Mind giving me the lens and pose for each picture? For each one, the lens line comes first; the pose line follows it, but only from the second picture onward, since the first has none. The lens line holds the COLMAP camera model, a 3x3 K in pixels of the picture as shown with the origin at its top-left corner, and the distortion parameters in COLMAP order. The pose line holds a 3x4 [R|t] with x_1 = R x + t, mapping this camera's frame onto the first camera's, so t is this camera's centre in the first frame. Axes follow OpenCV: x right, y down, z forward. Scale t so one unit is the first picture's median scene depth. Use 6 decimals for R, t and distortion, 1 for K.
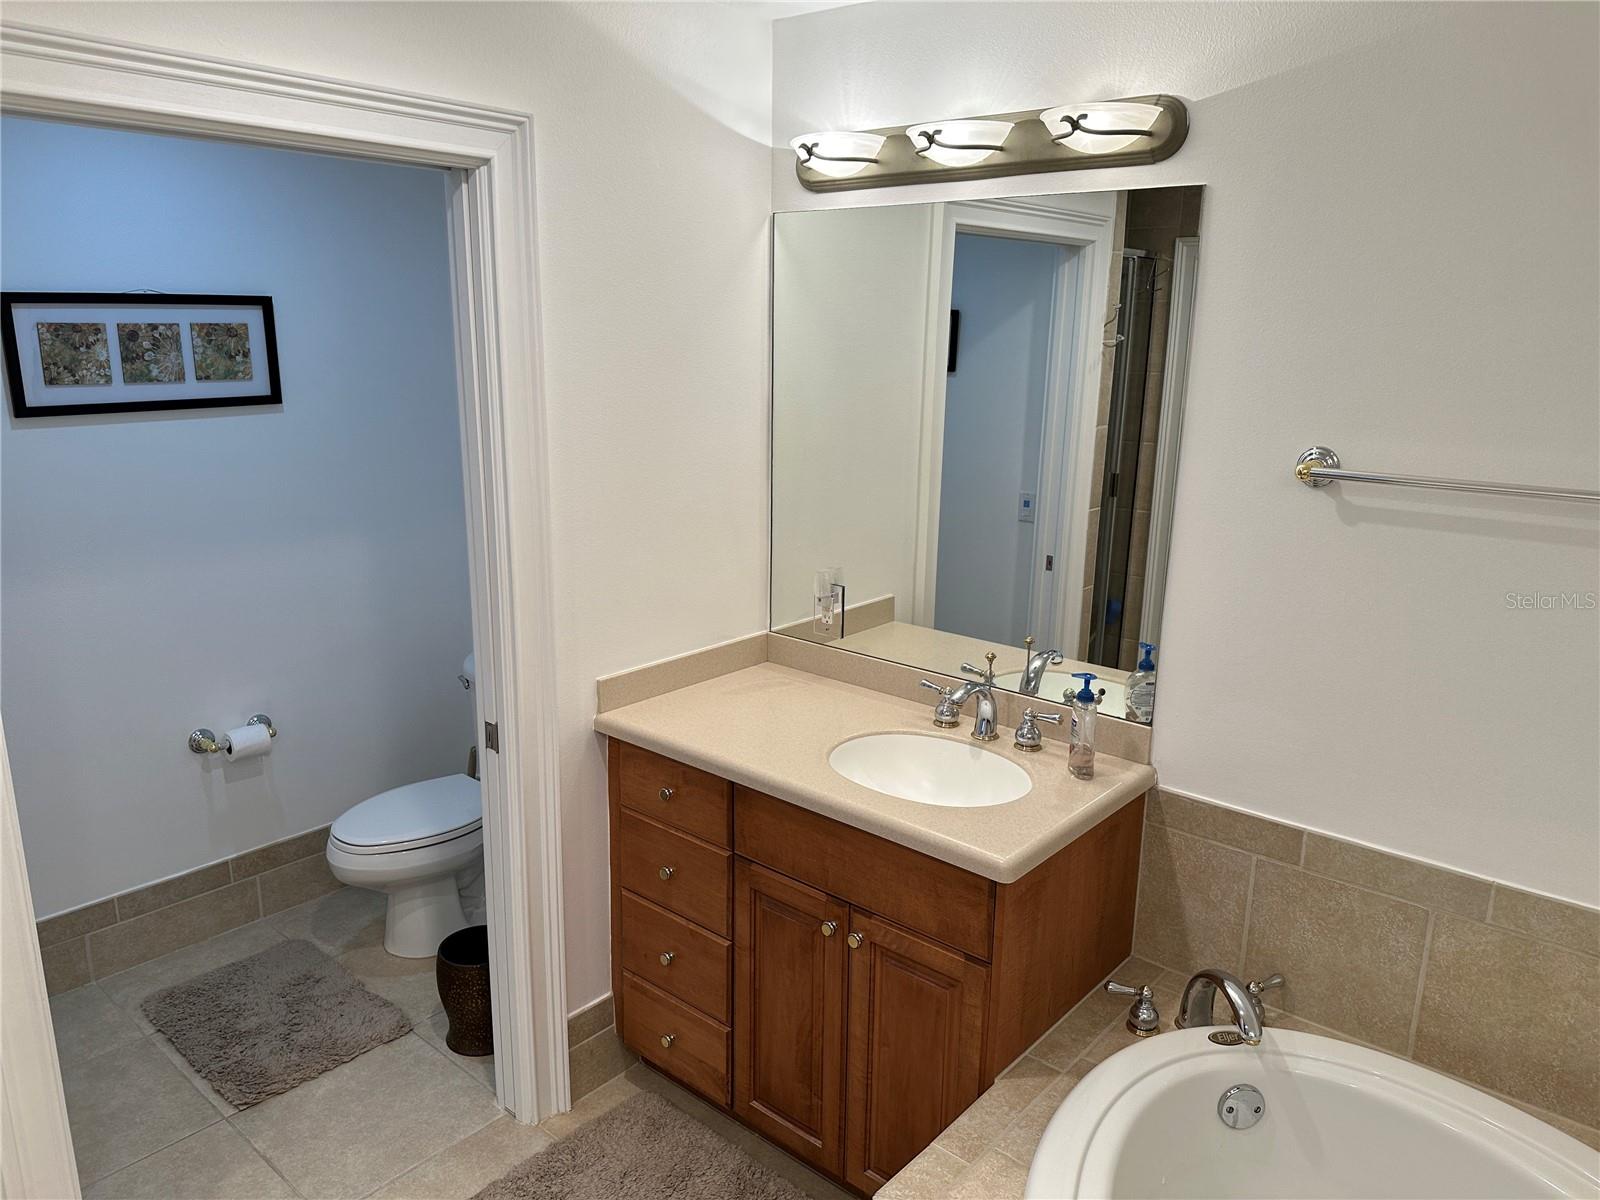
lens RADIAL K [[1120.4, 0, 800.0], [0, 1120.4, 600.0], [0, 0, 1]] dist [0.001006, -0.018077]
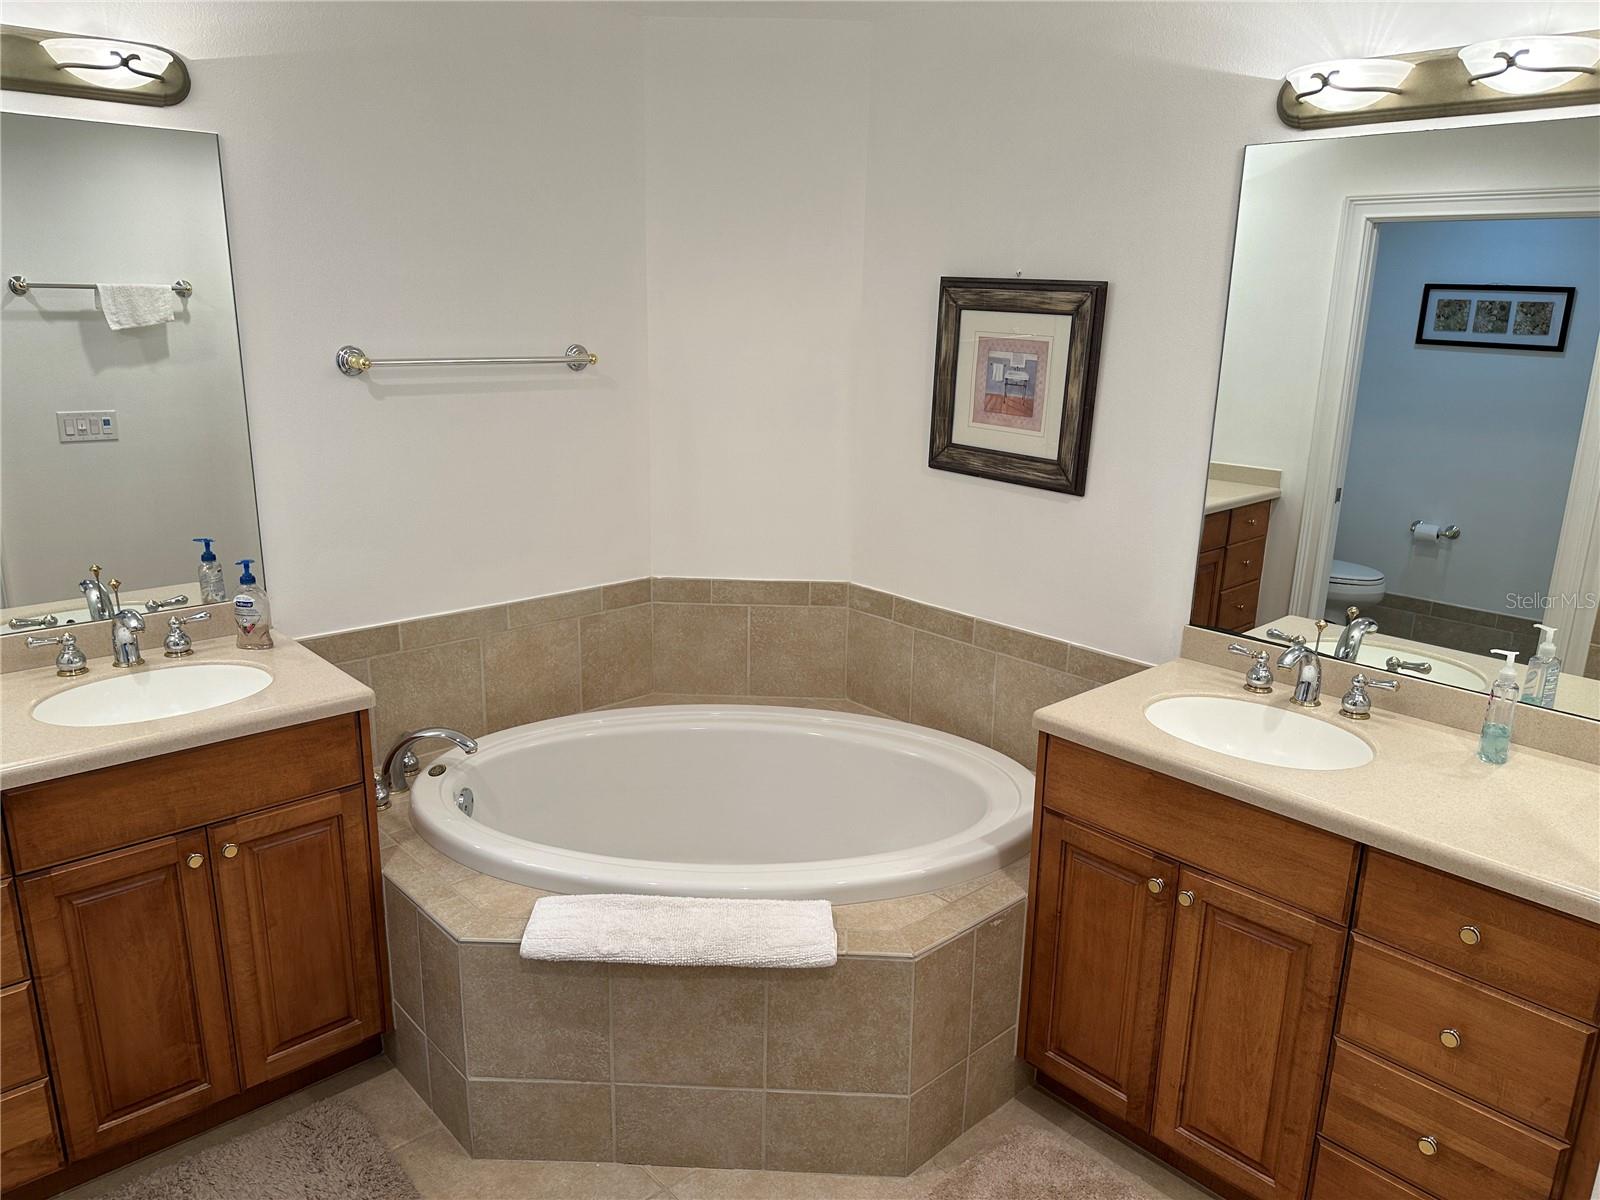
lens RADIAL K [[1120.4, 0, 800.0], [0, 1120.4, 600.0], [0, 0, 1]] dist [0.001006, -0.018077]
pose [[0.121735, -0.274449, 0.953865, -0.827162], [0.214314, 0.945611, 0.244723, -0.057407], [-0.969149, 0.174635, 0.173932, 0.270099]]
